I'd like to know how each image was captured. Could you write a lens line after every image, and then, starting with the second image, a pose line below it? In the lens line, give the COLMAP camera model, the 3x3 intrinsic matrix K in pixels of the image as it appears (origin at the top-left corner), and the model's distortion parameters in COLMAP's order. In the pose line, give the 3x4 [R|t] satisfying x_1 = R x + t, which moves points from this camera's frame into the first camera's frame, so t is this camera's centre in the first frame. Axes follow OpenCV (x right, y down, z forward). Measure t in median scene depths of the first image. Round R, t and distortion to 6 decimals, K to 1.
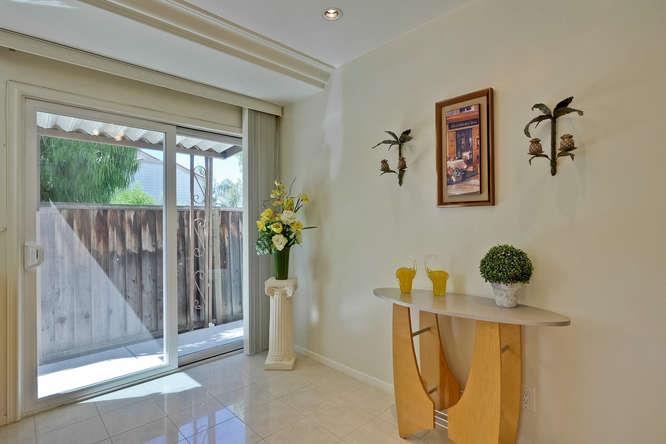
lens RADIAL K [[337.6, 0, 334.6], [0, 337.6, 222.5], [0, 0, 1]] dist [-0.002492, -0.000437]
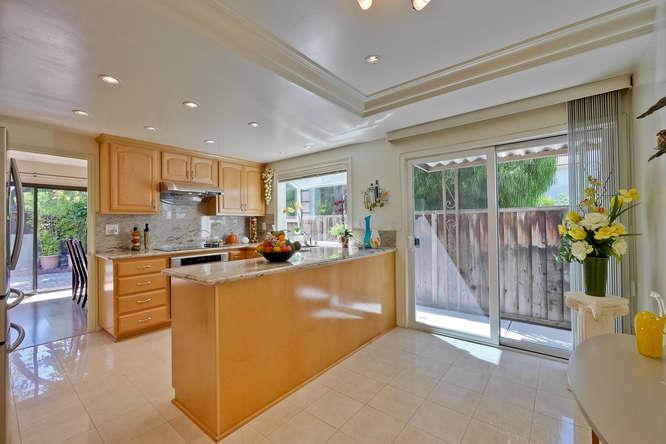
lens RADIAL K [[284.7, 0, 334.4], [0, 284.7, 219.9], [0, 0, 1]] dist [-0.005229, 0.001662]
pose [[0.130635, -0.003282, -0.991425, 0.523230], [0.018645, 0.999826, -0.000853, -0.032399], [0.991255, -0.018374, 0.130673, 0.317345]]
